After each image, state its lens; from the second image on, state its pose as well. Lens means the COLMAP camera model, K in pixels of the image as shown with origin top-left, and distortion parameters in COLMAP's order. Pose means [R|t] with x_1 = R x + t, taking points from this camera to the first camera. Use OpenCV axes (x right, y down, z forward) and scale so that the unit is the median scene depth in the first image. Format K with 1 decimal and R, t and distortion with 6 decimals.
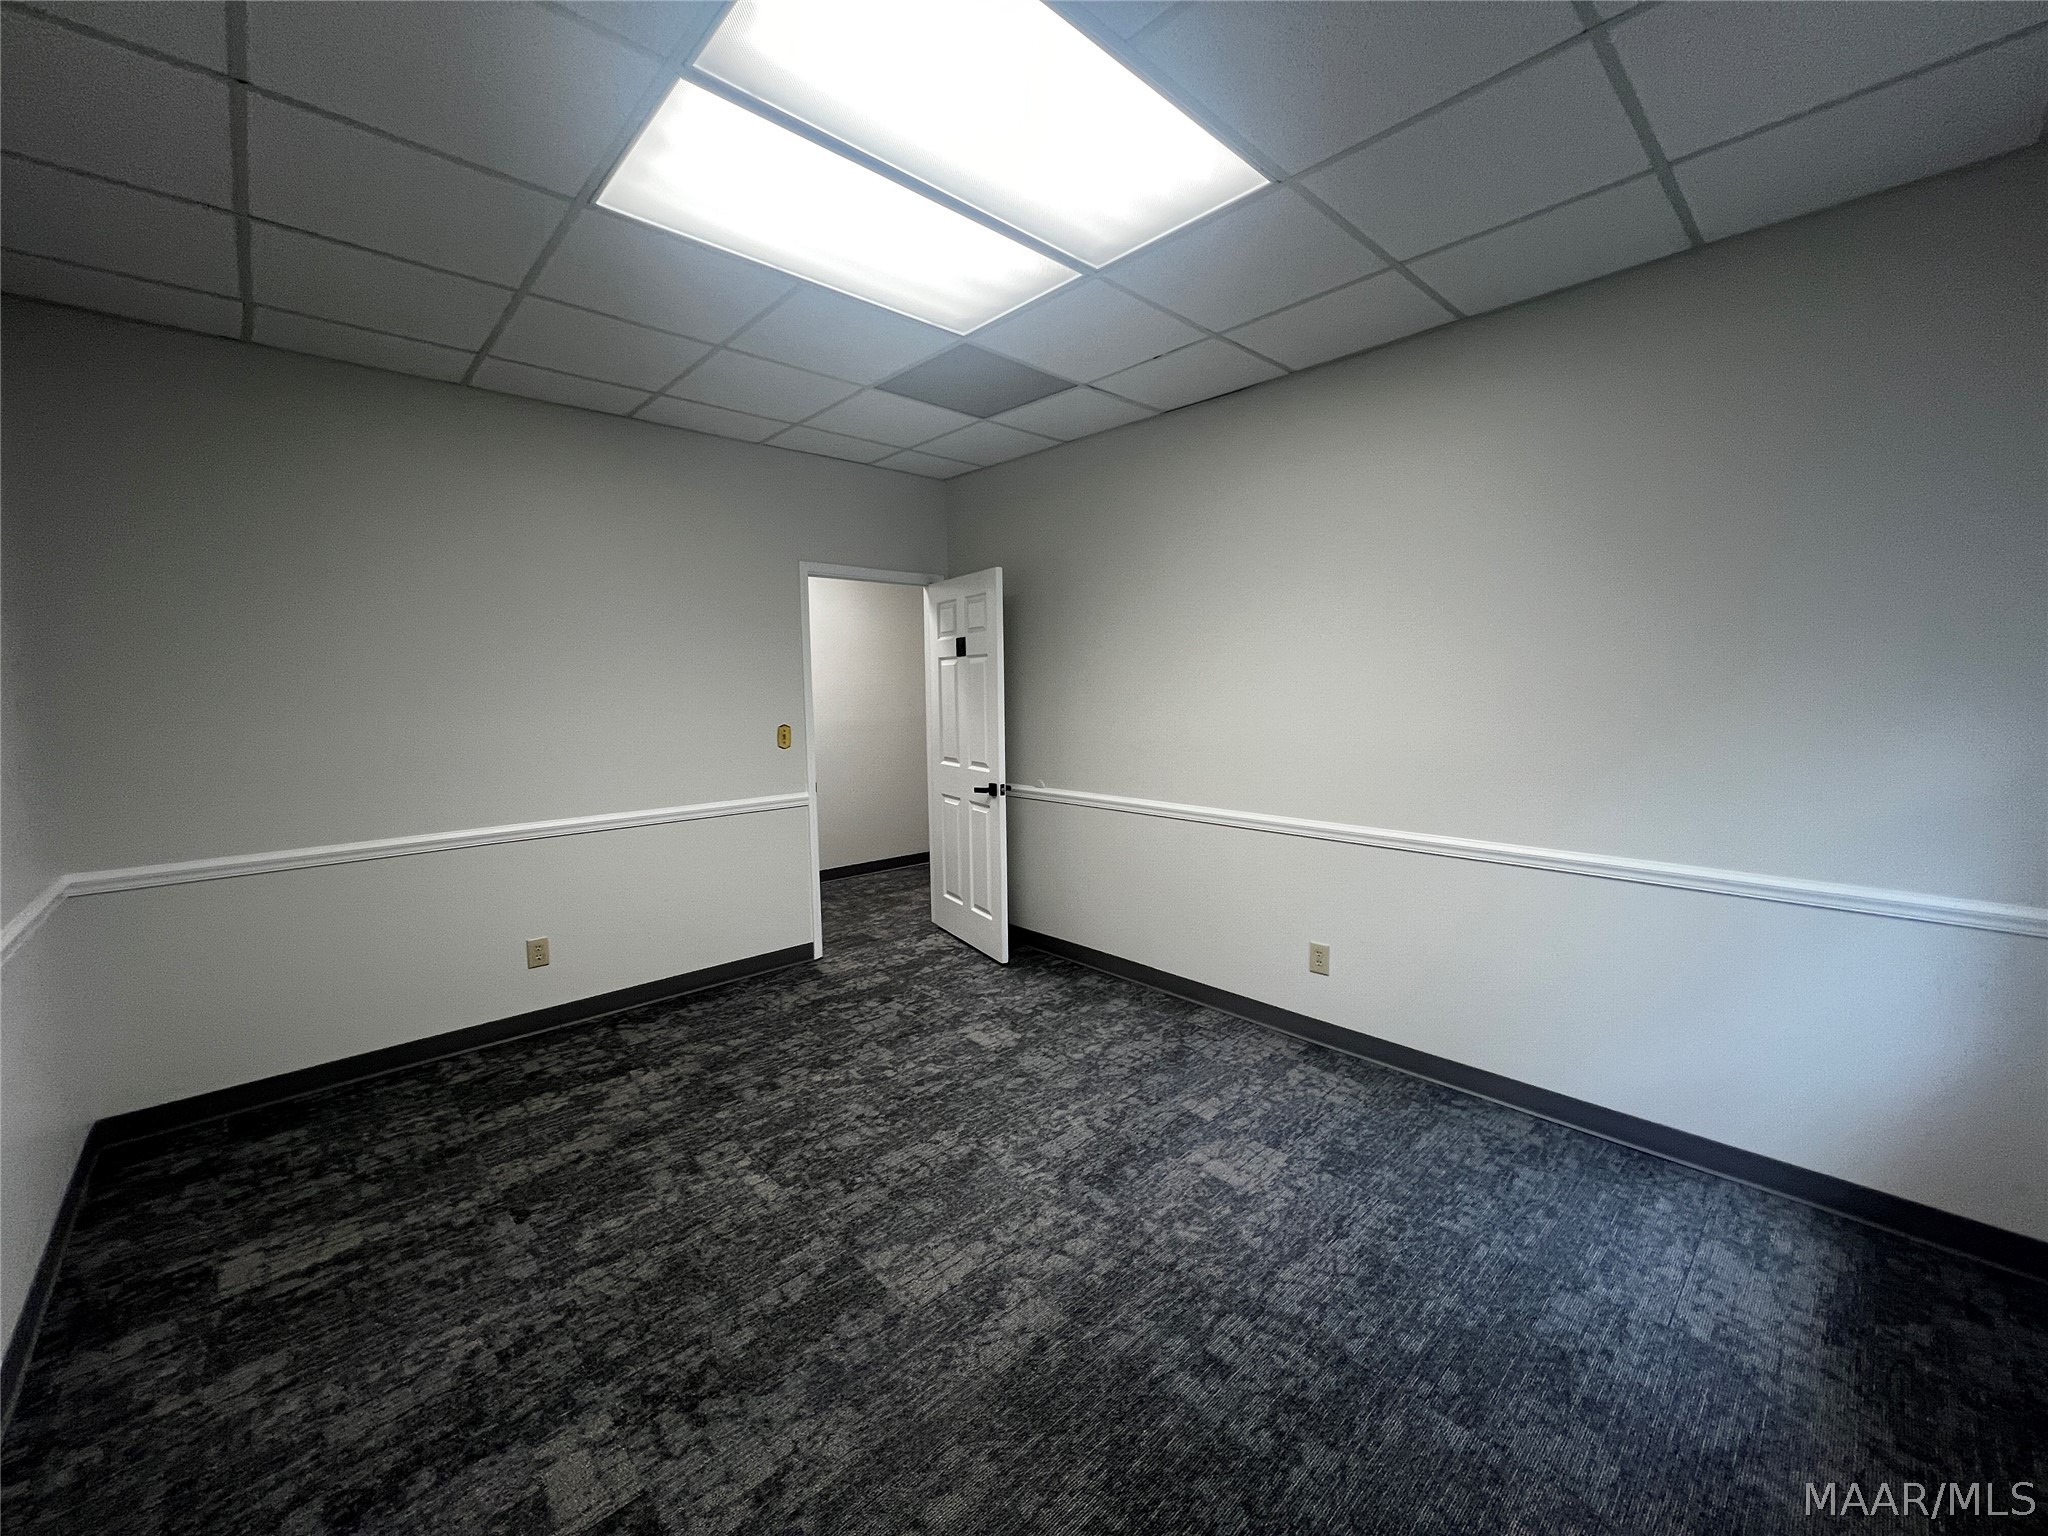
lens RADIAL K [[819.9, 0, 1016.3], [0, 819.9, 754.5], [0, 0, 1]] dist [-0.002218, 0.000276]
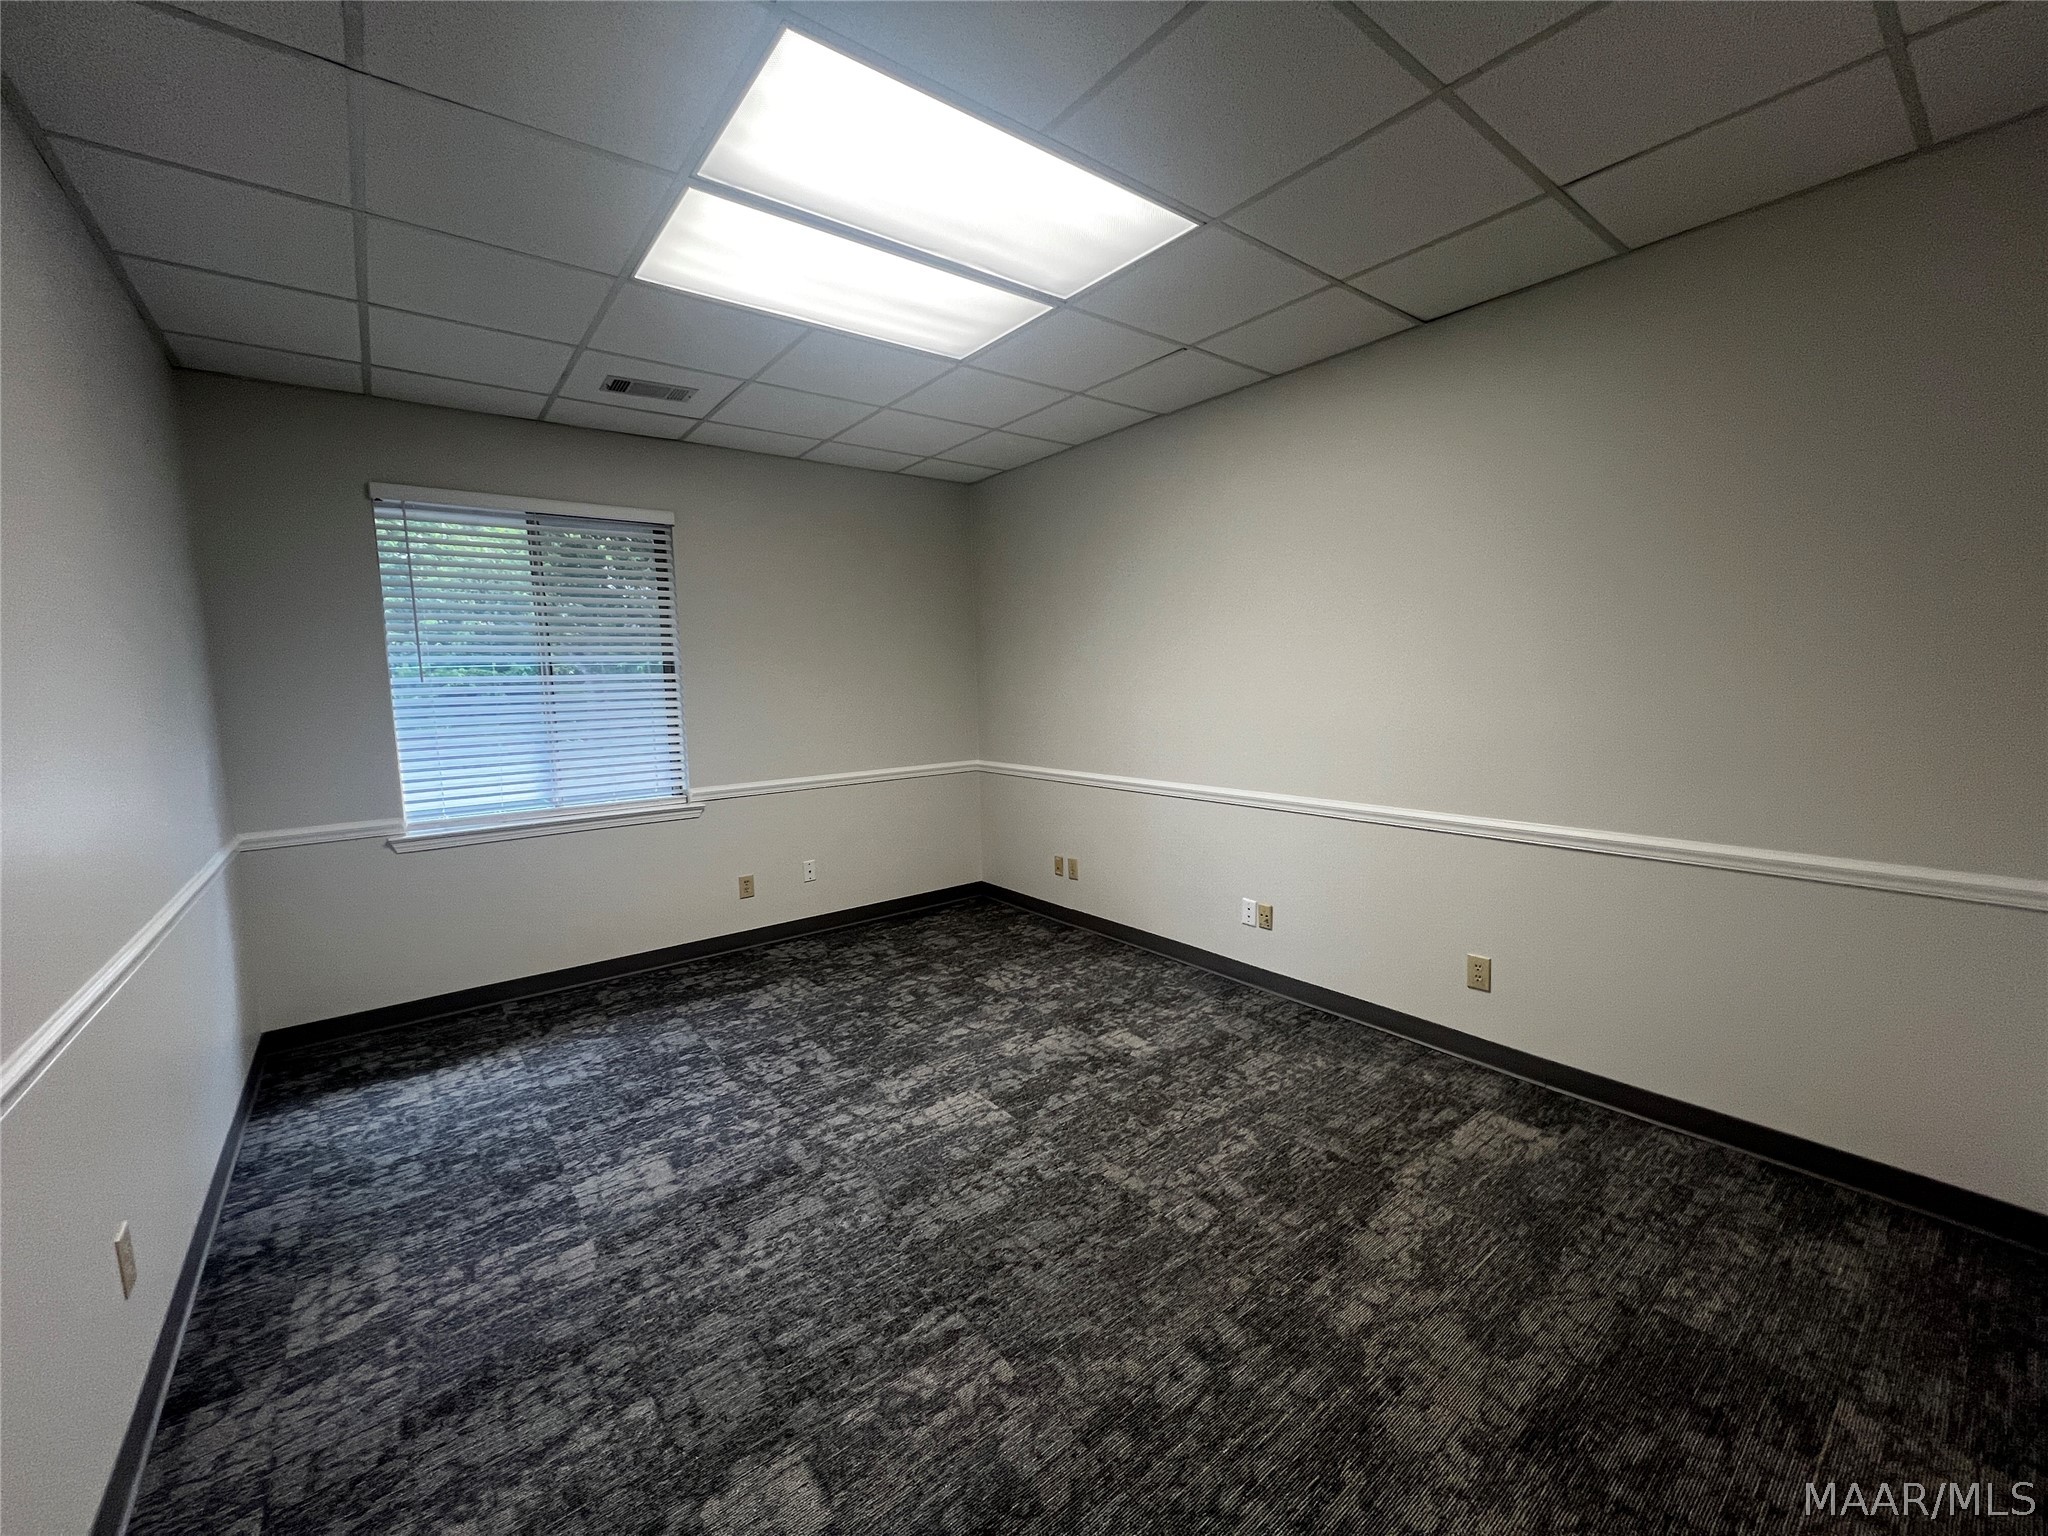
lens RADIAL K [[819.9, 0, 1020.9], [0, 819.9, 758.4], [0, 0, 1]] dist [-0.002218, 0.000276]
pose [[-0.995873, 0.028991, 0.085998, -0.287018], [0.044723, 0.981326, 0.187079, -0.151970], [-0.078969, 0.190153, -0.978573, 1.858140]]
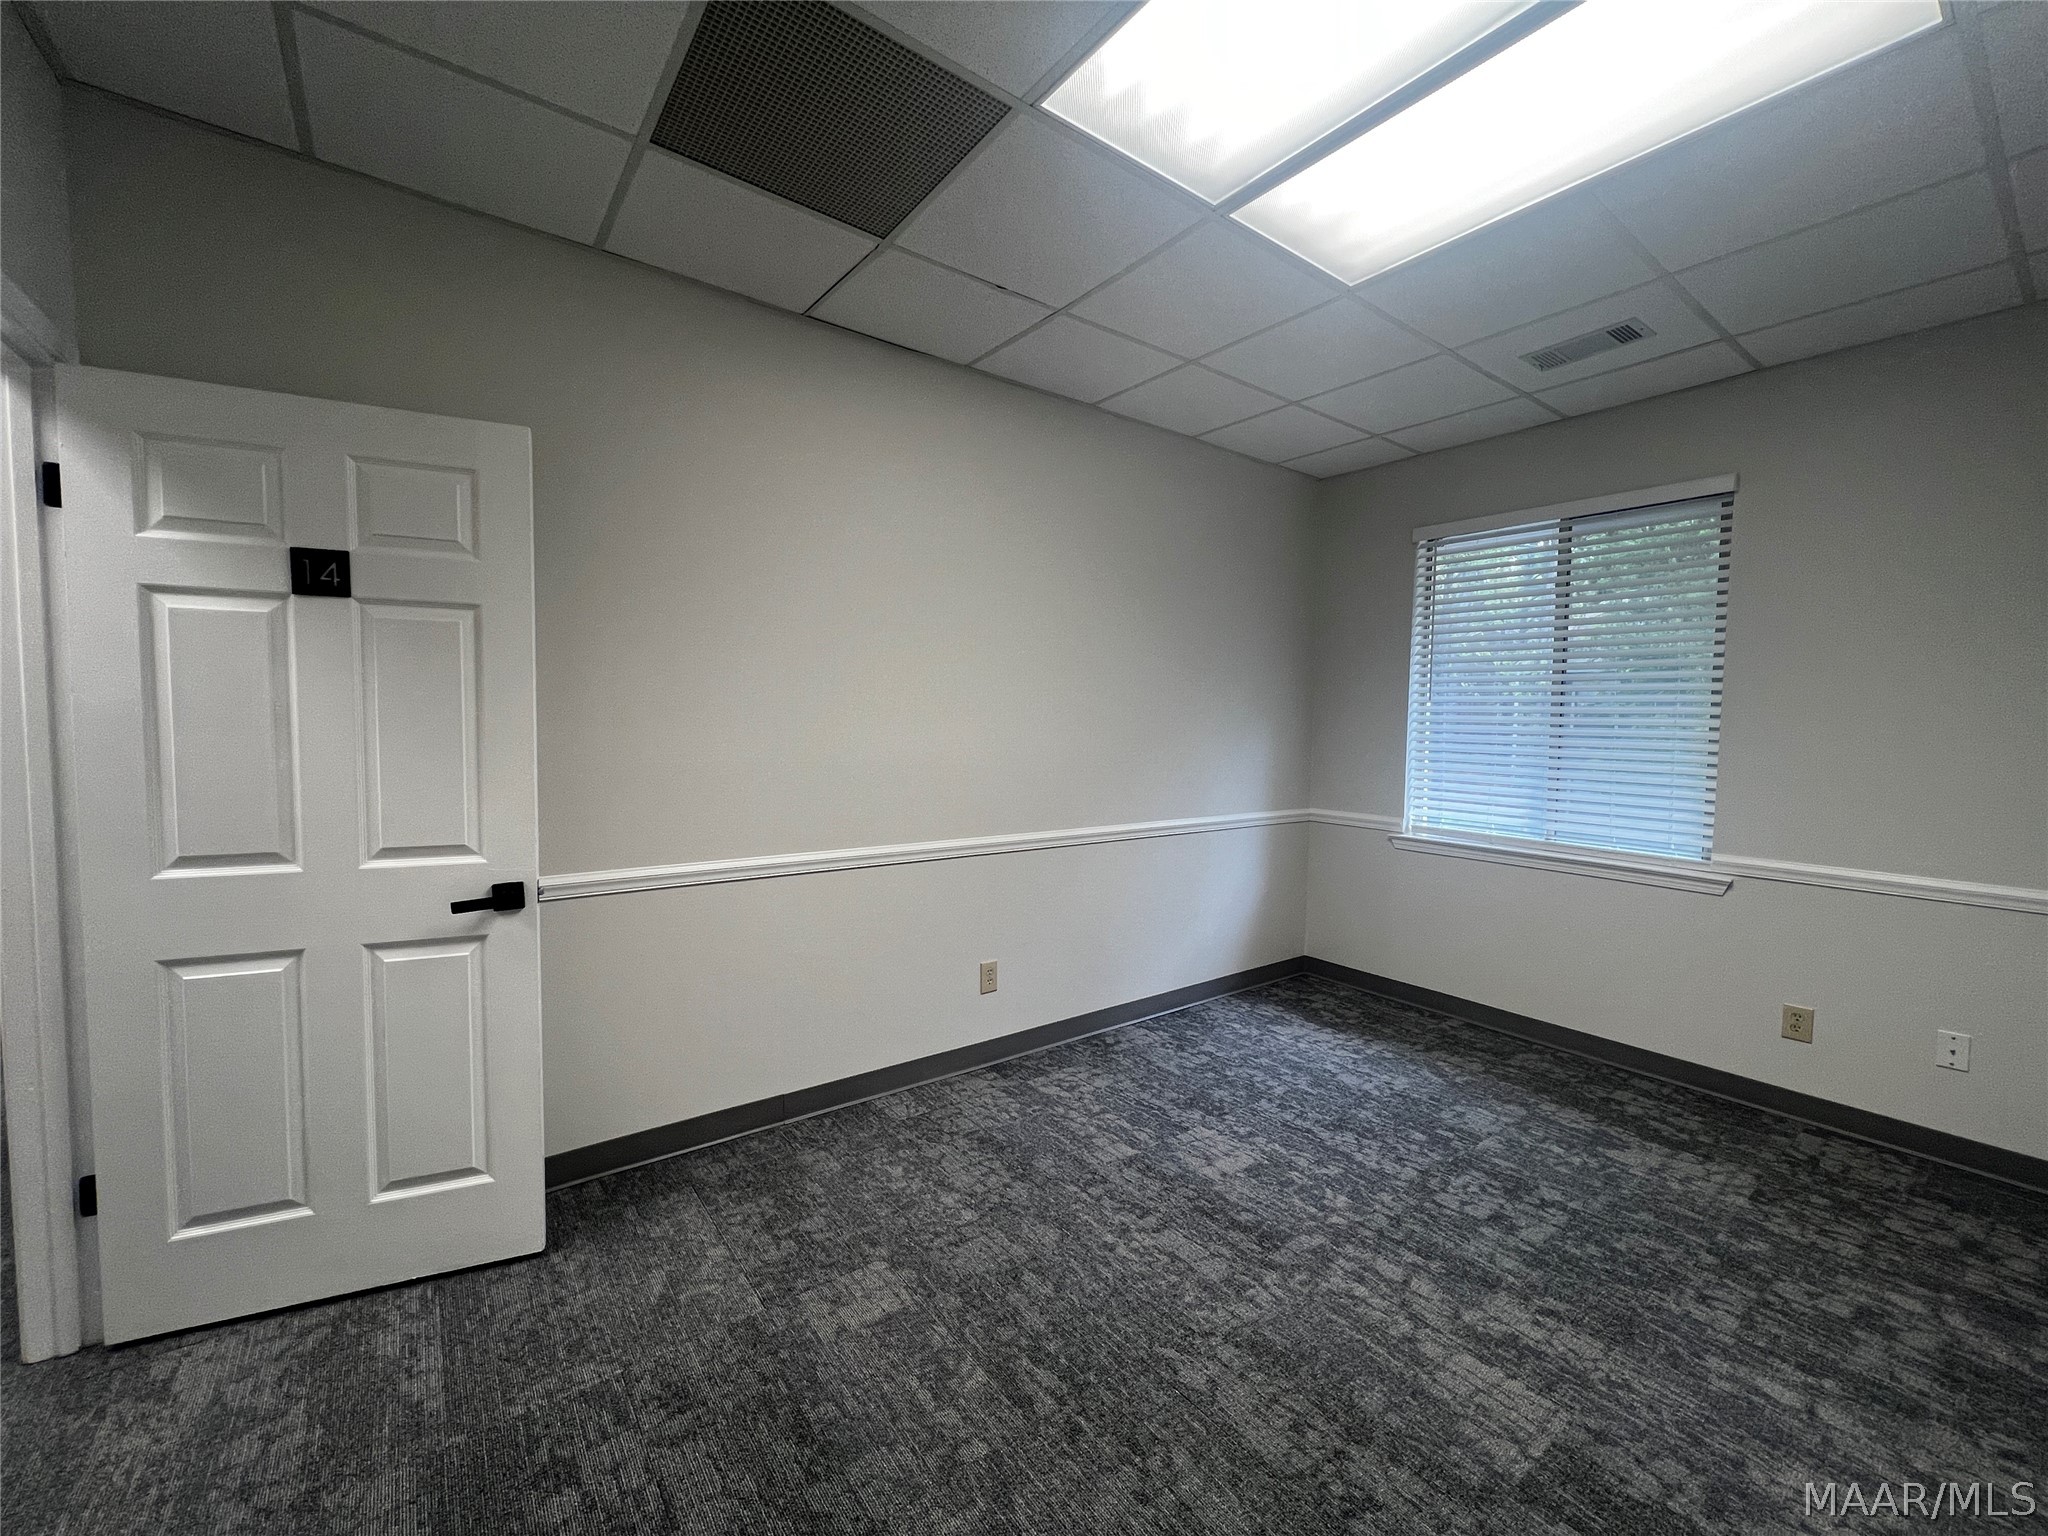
lens RADIAL K [[822.7, 0, 1017.8], [0, 822.7, 761.1], [0, 0, 1]] dist [-0.003462, 0.000422]
pose [[0.106629, -0.040023, 0.993493, -0.796548], [0.069137, 0.997070, 0.032747, -0.051364], [-0.991892, 0.065196, 0.109083, 1.134530]]
